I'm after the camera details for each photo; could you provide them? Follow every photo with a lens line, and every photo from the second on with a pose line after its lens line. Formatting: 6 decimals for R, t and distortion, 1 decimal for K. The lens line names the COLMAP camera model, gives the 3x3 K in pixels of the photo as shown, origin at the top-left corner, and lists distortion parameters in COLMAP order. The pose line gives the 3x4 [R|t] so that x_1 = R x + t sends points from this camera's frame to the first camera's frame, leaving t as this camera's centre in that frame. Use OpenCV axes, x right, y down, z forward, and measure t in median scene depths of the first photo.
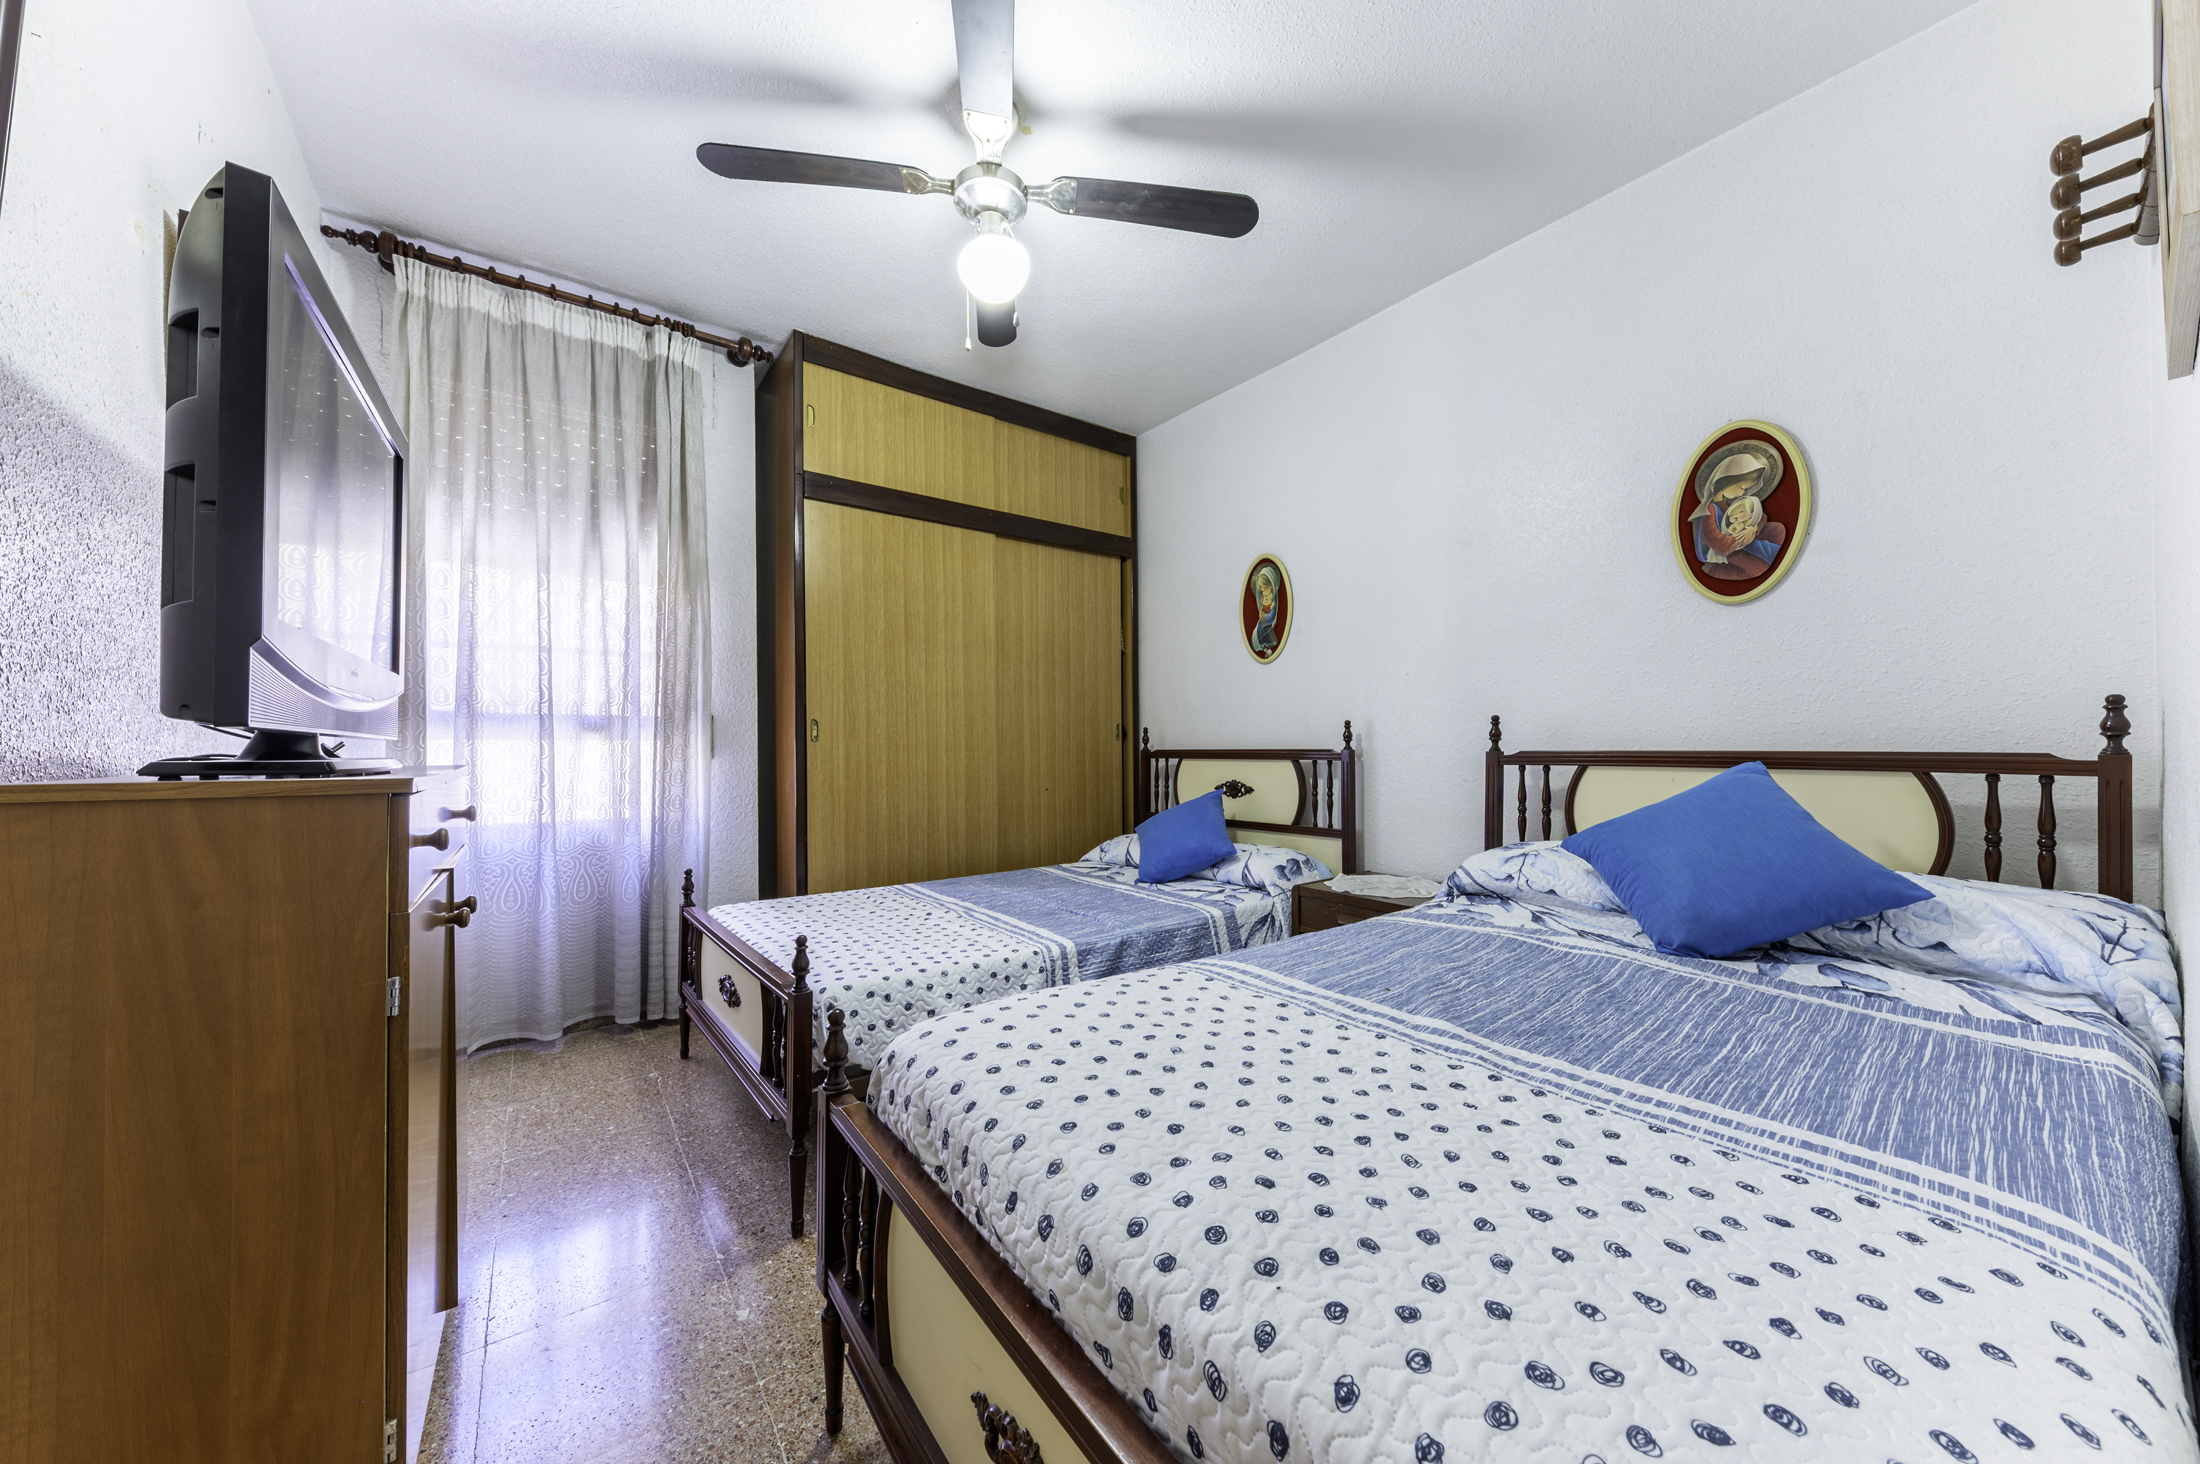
lens RADIAL K [[764.9, 0, 1112.3], [0, 764.9, 741.8], [0, 0, 1]] dist [-0.000148, -0.000356]
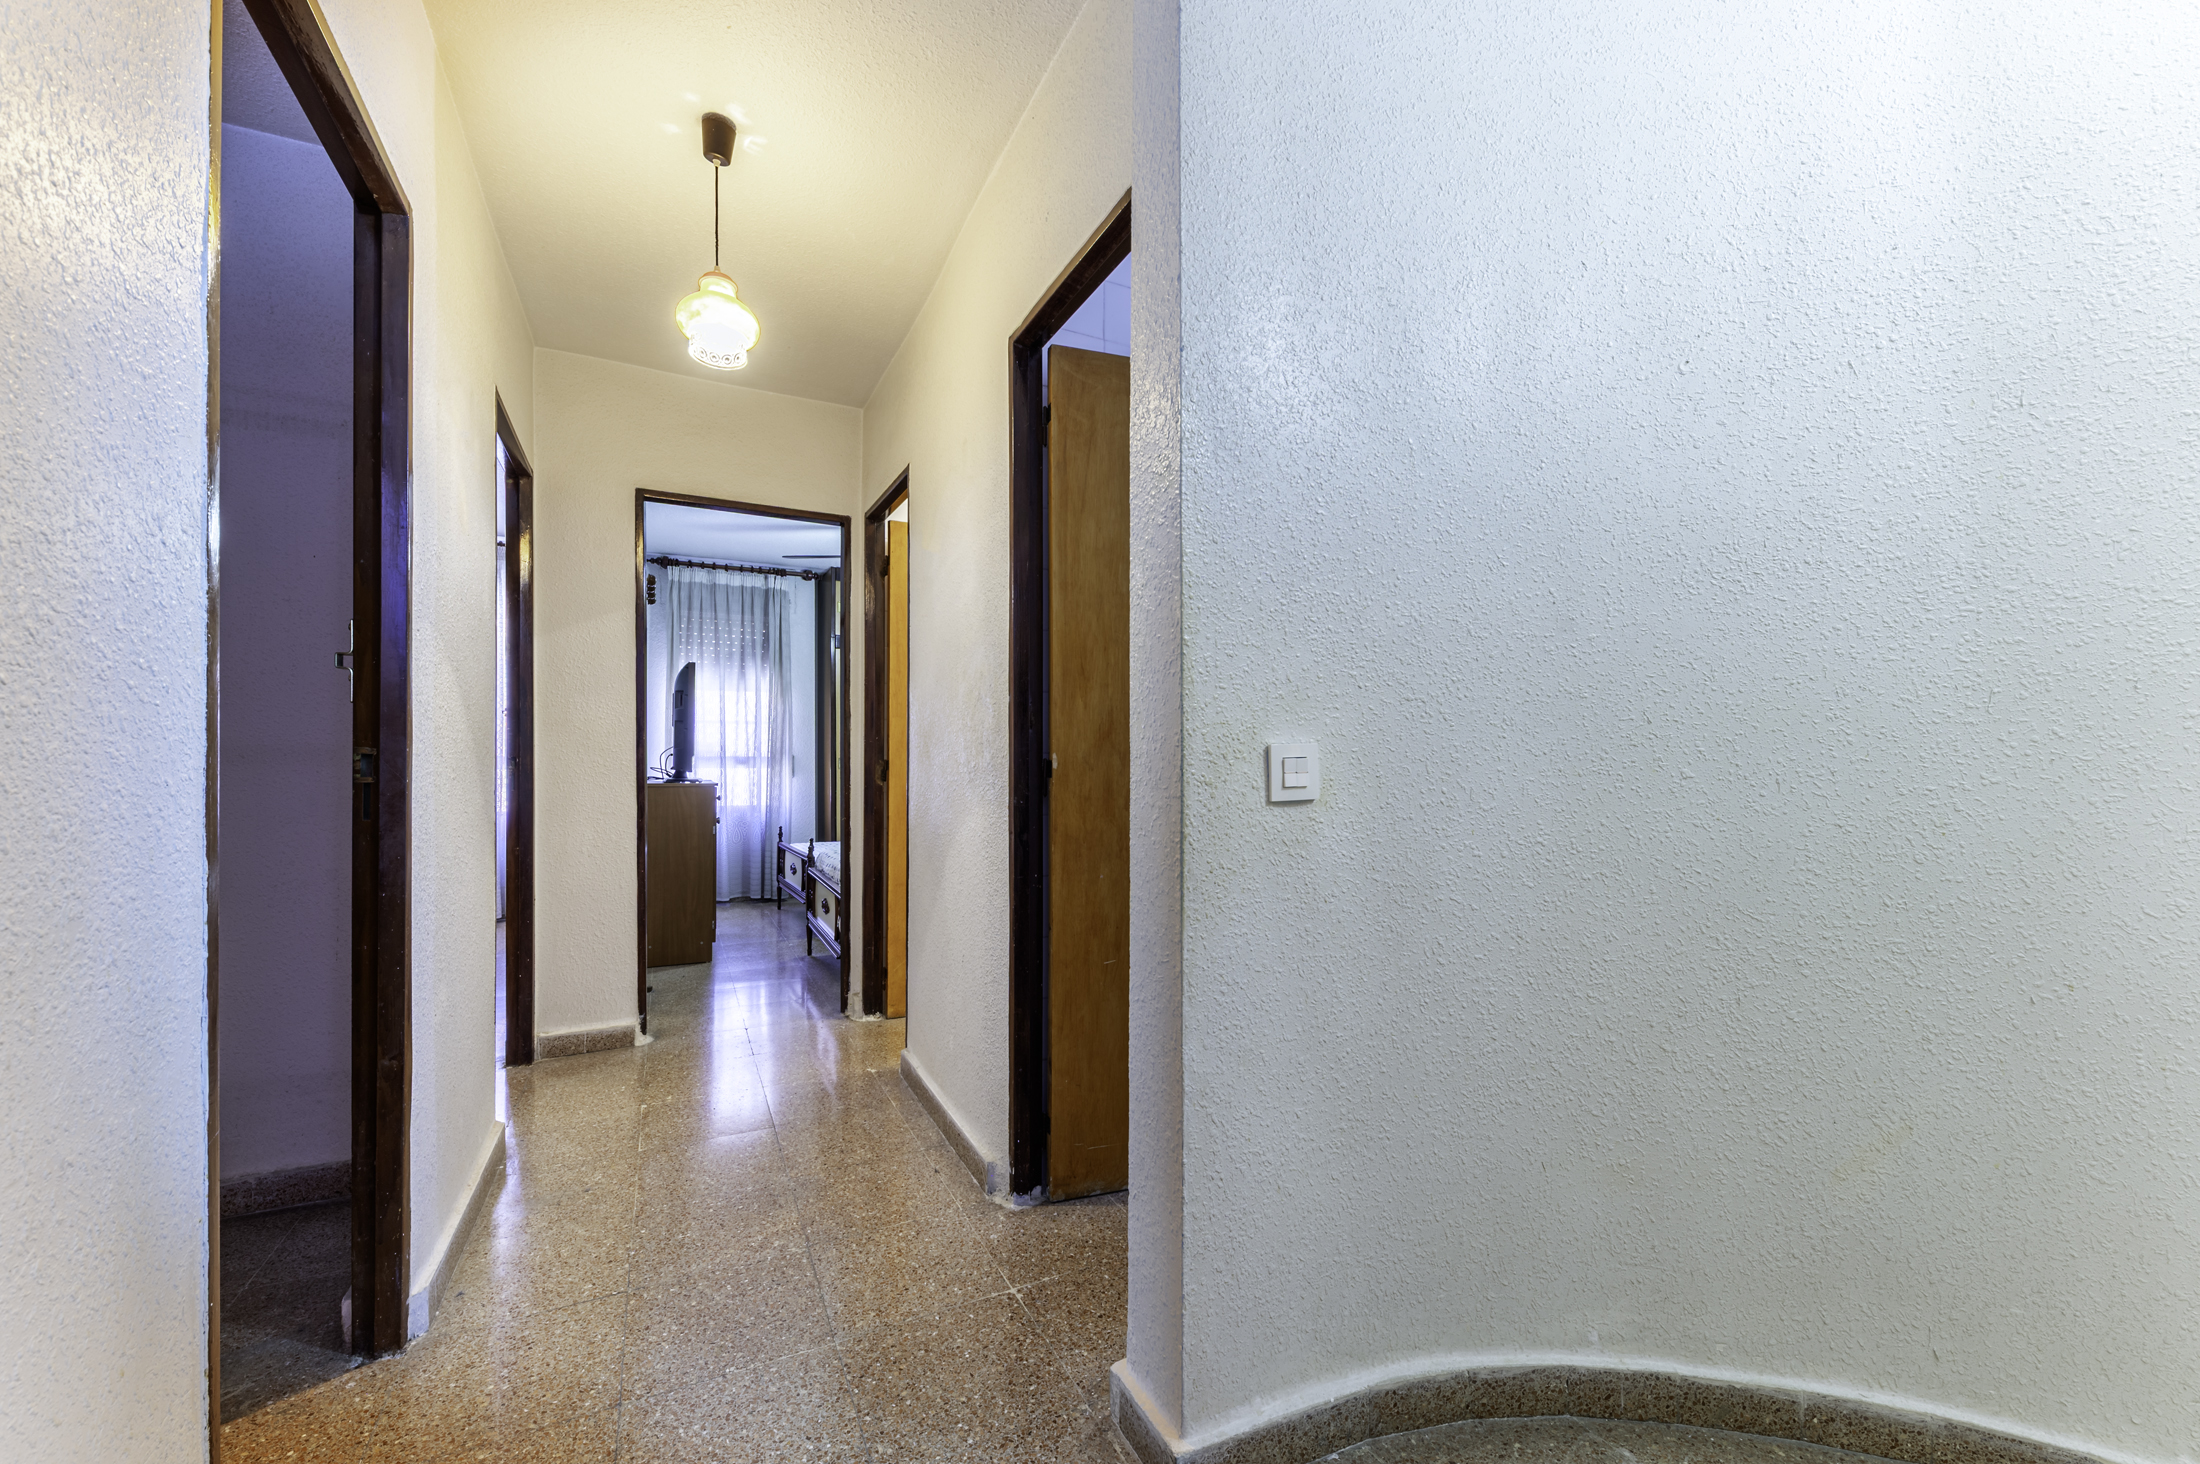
lens RADIAL K [[851.2, 0, 1093.6], [0, 851.2, 744.3], [0, 0, 1]] dist [0.000119, 0.000018]
pose [[0.983818, 0.000451, -0.179168, 0.736030], [-0.001834, 0.999970, -0.007553, -0.052764], [0.179159, 0.007759, 0.983789, -1.197387]]
